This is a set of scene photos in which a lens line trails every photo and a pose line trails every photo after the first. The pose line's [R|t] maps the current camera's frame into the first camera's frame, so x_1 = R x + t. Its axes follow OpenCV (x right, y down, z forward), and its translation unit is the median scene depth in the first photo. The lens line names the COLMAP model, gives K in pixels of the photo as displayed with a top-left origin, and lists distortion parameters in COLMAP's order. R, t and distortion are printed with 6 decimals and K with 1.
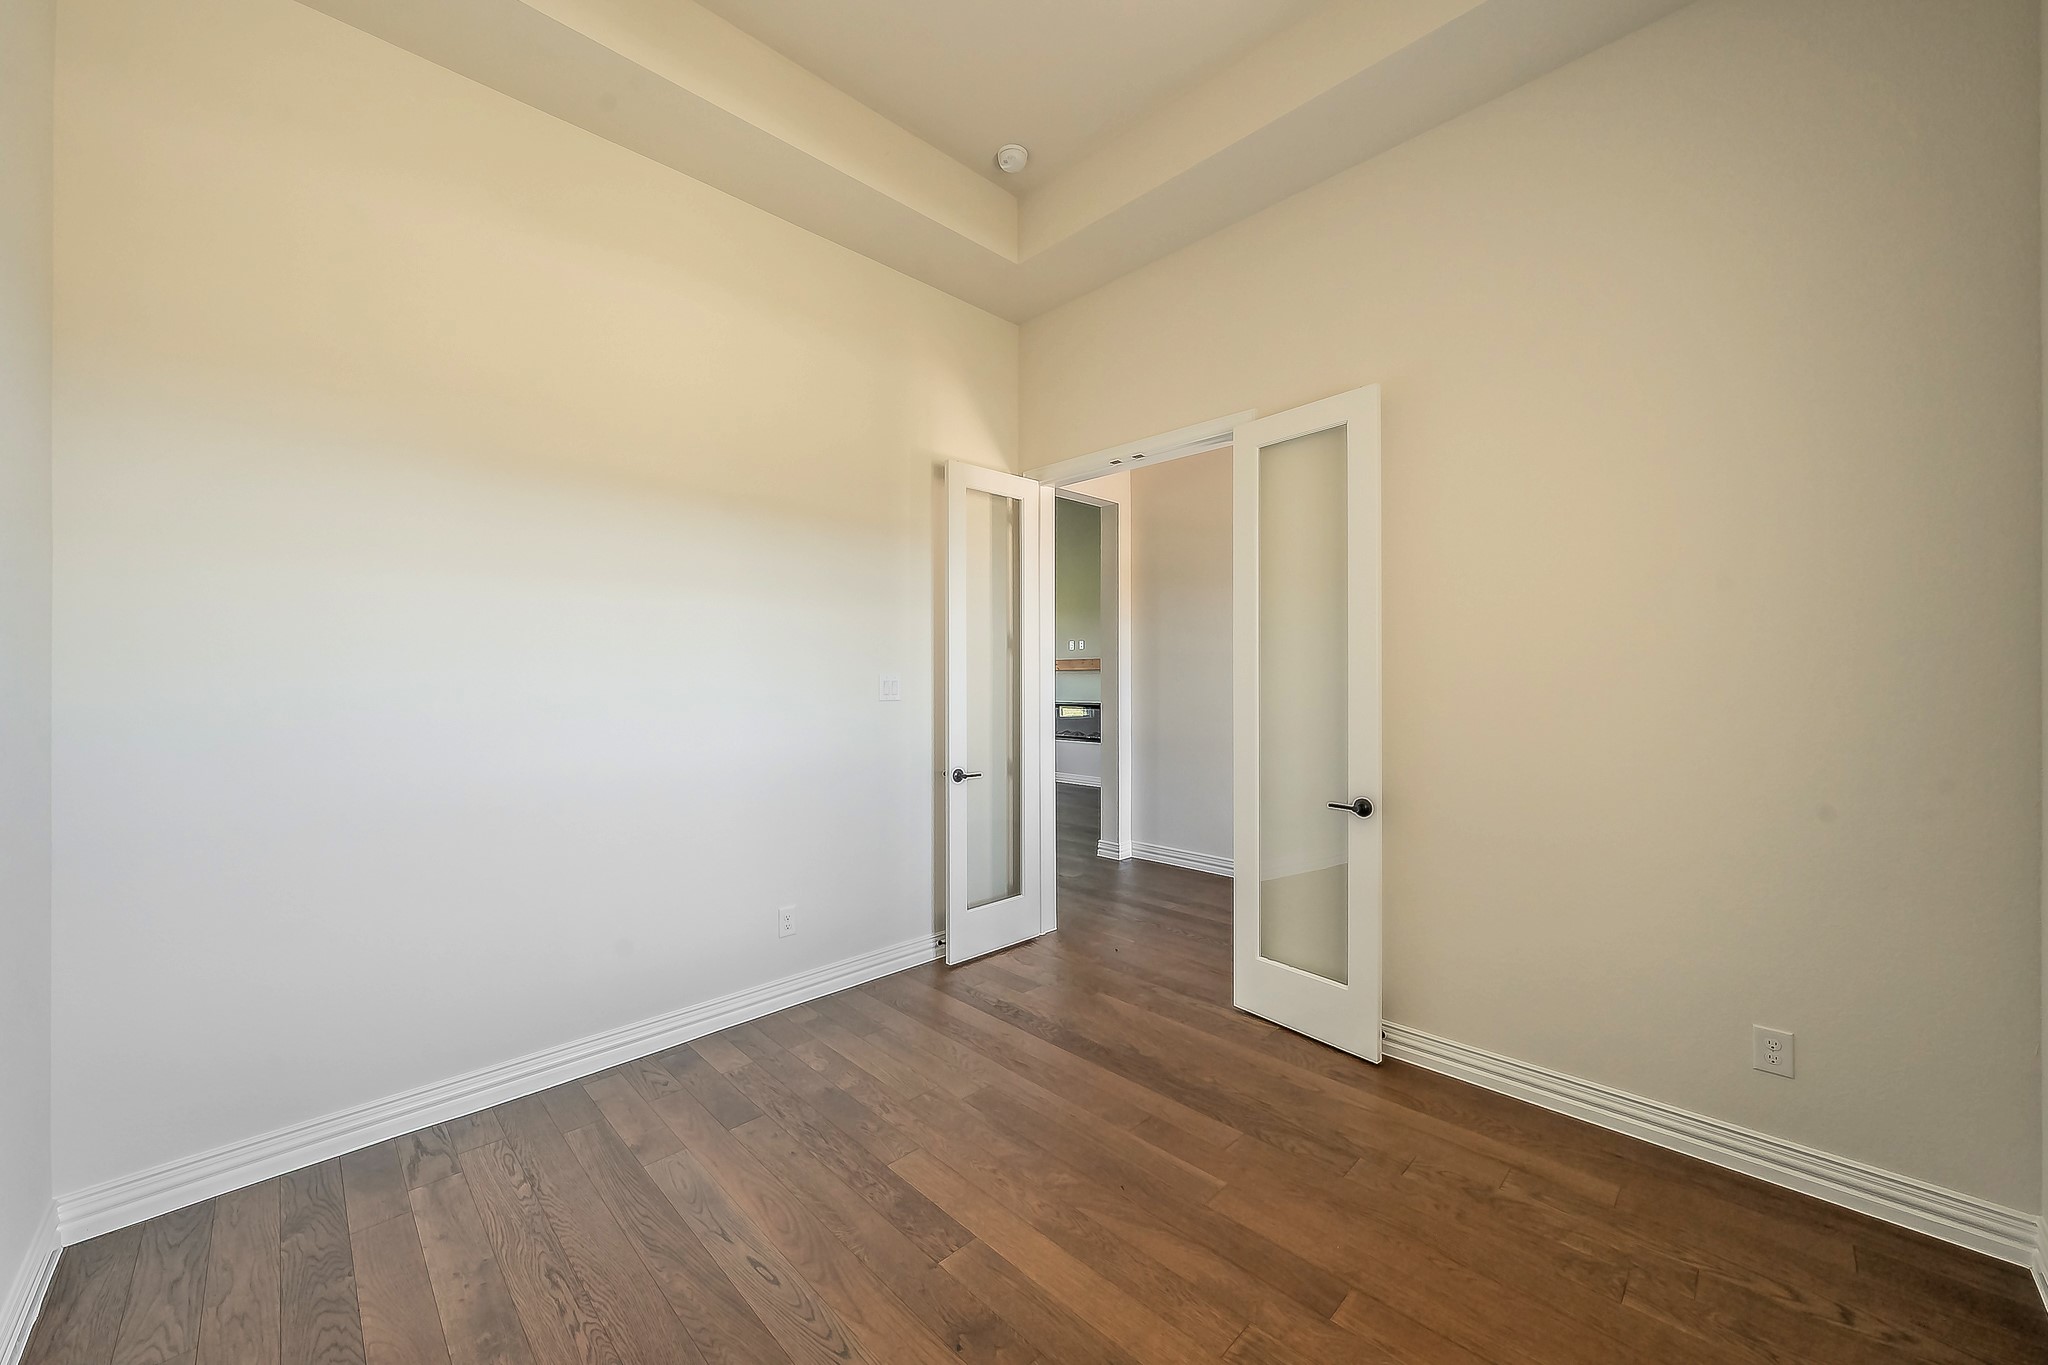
lens RADIAL K [[756.4, 0, 1017.0], [0, 756.4, 682.8], [0, 0, 1]] dist [-0.001248, 0.000167]
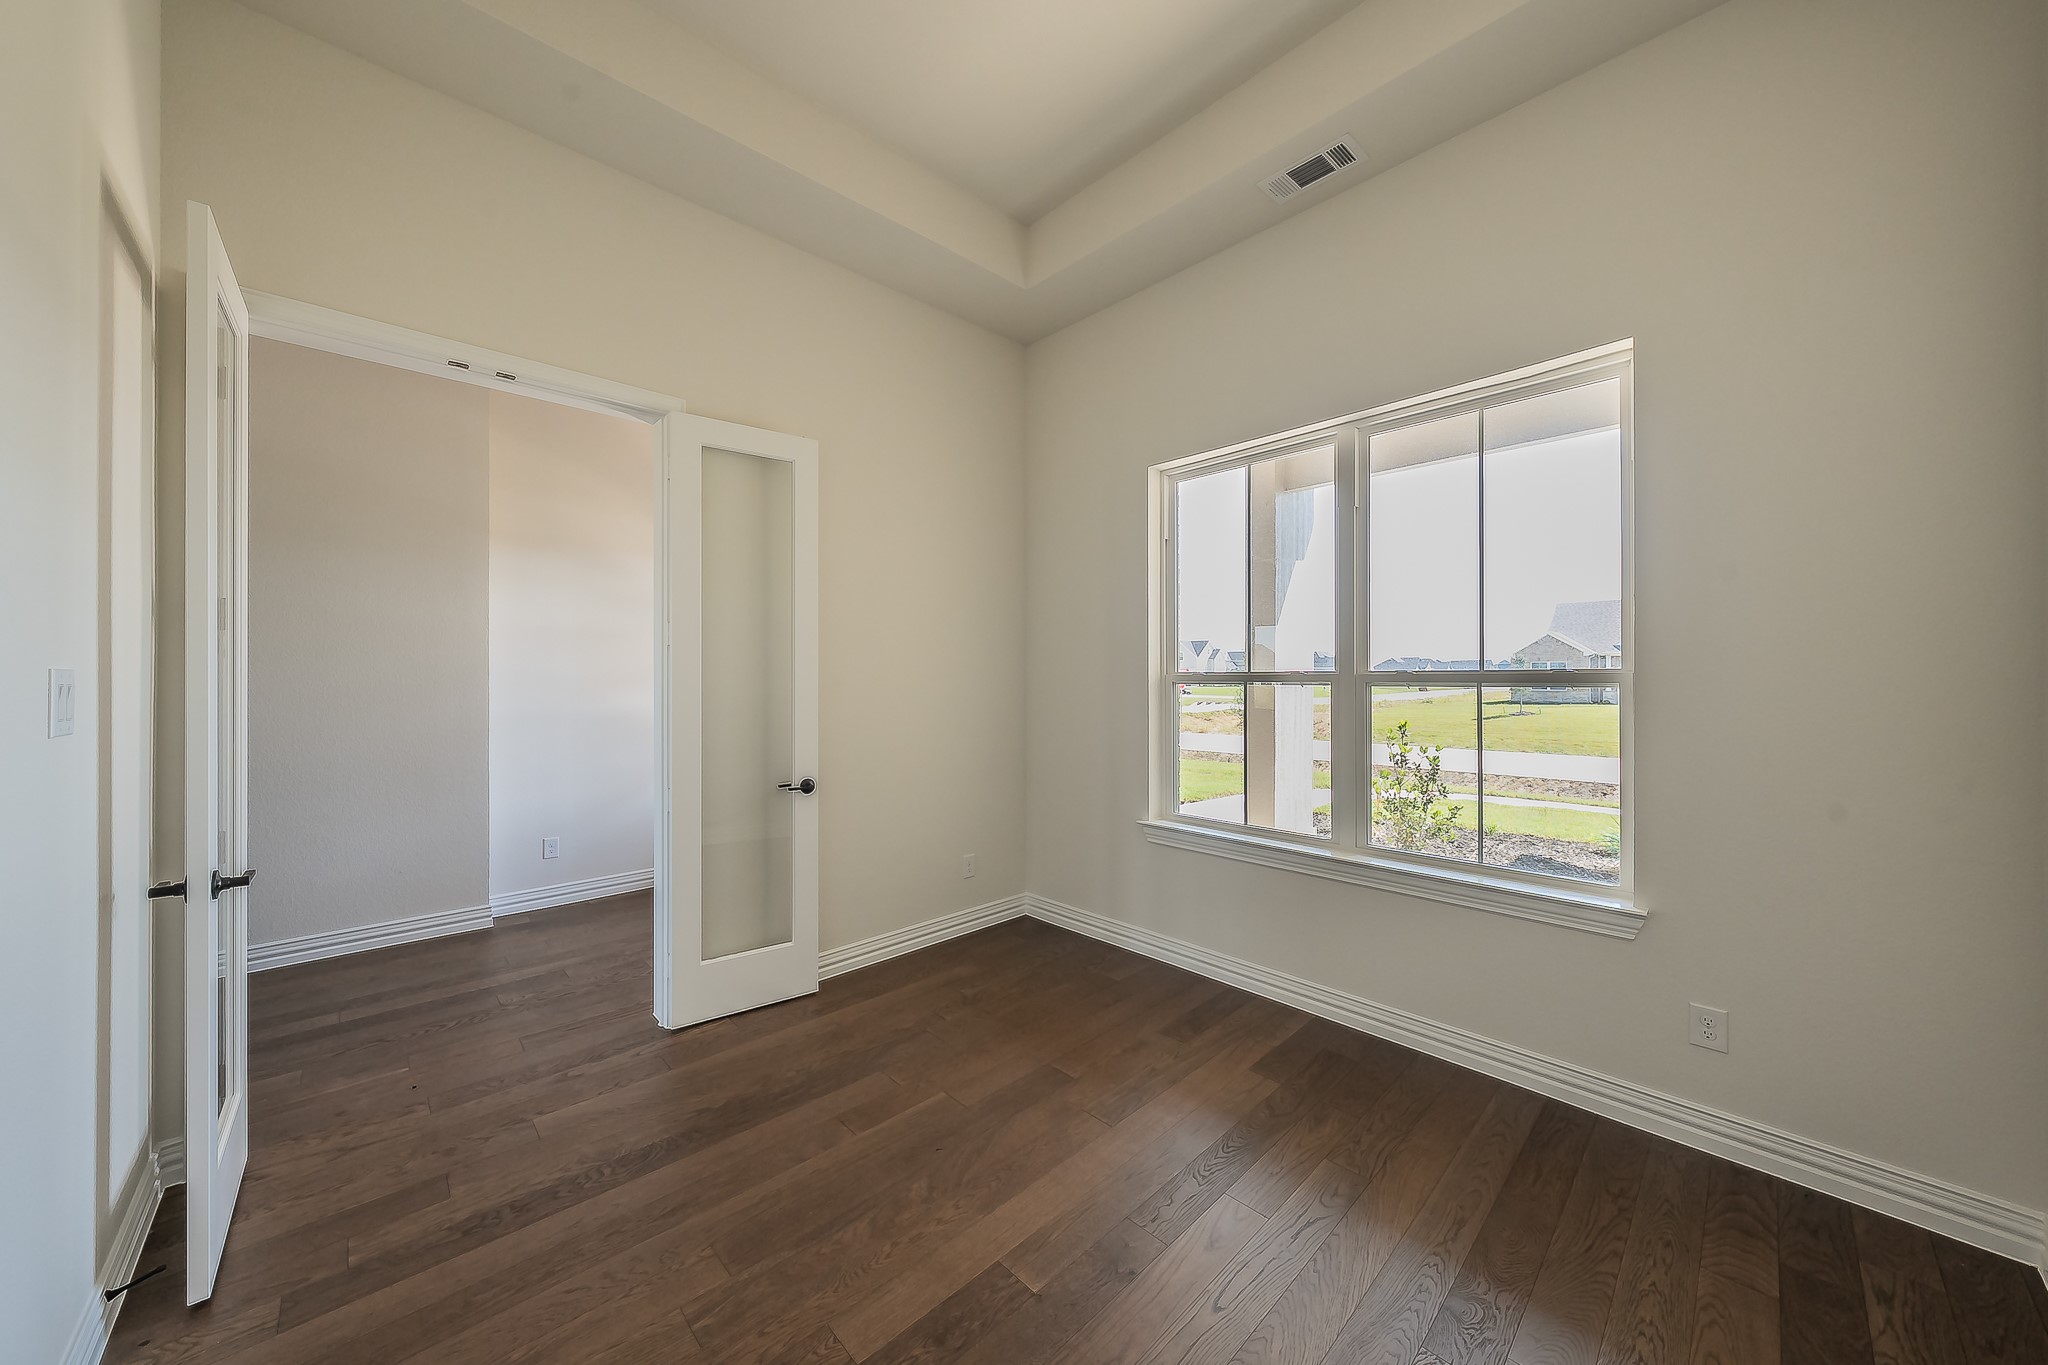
lens RADIAL K [[695.6, 0, 985.7], [0, 695.6, 675.9], [0, 0, 1]] dist [-0.000364, -0.000103]
pose [[0.052725, 0.007553, 0.998581, -0.683818], [0.004170, 0.999961, -0.007784, -0.000926], [-0.998600, 0.004575, 0.052691, 0.701792]]
